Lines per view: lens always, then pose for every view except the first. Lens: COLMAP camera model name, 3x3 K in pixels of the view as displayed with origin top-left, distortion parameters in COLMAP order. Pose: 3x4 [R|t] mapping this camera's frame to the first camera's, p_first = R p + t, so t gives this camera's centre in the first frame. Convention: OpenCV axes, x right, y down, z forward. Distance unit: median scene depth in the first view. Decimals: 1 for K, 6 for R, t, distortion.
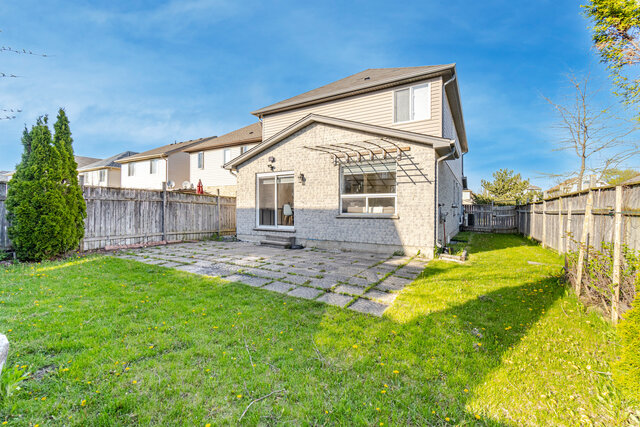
lens RADIAL K [[275.7, 0, 315.5], [0, 275.7, 208.7], [0, 0, 1]] dist [0.002431, -0.000292]
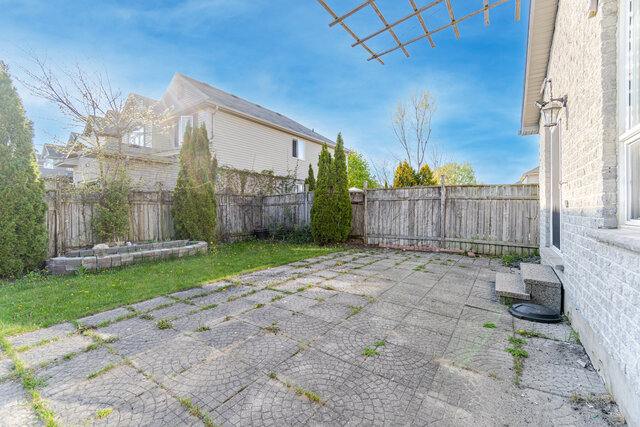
lens RADIAL K [[275.7, 0, 319.8], [0, 275.7, 213.7], [0, 0, 1]] dist [0.002431, -0.000292]
pose [[-0.100154, 0.002227, -0.994969, 0.306667], [0.006845, 0.999975, 0.001549, 0.014625], [0.994948, -0.006655, -0.100167, 0.787188]]
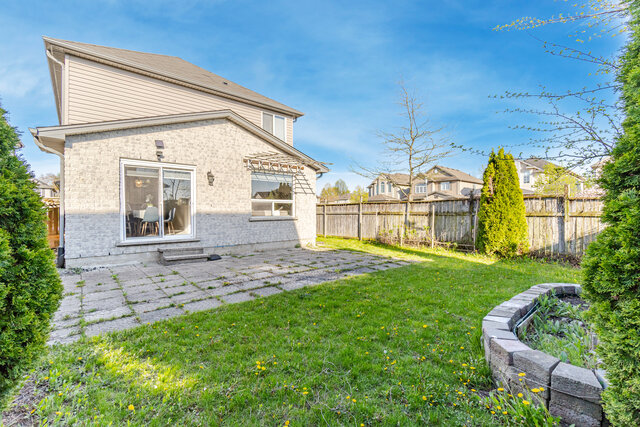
lens RADIAL K [[275.7, 0, 325.7], [0, 275.7, 214.3], [0, 0, 1]] dist [0.002431, -0.000292]
pose [[0.298520, -0.008896, 0.954362, -0.803493], [0.004317, 0.999959, 0.007970, 0.000336], [-0.954394, 0.001741, 0.298546, 0.418567]]
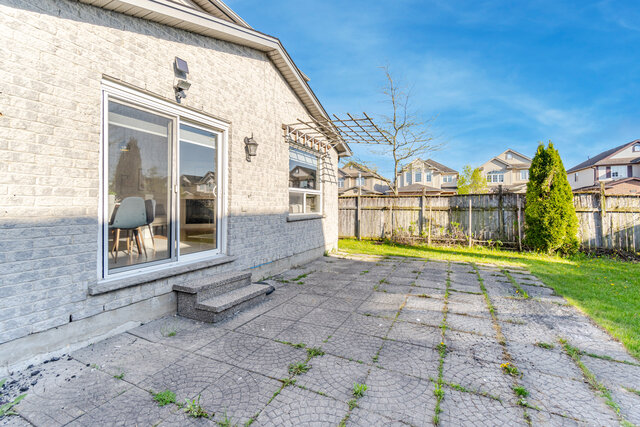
lens RADIAL K [[275.7, 0, 323.6], [0, 275.7, 201.0], [0, 0, 1]] dist [0.002431, -0.000292]
pose [[-0.081316, 0.016255, 0.996556, -0.578894], [0.001535, 0.999868, -0.016183, -0.005583], [-0.996687, 0.000214, -0.081330, 0.951591]]
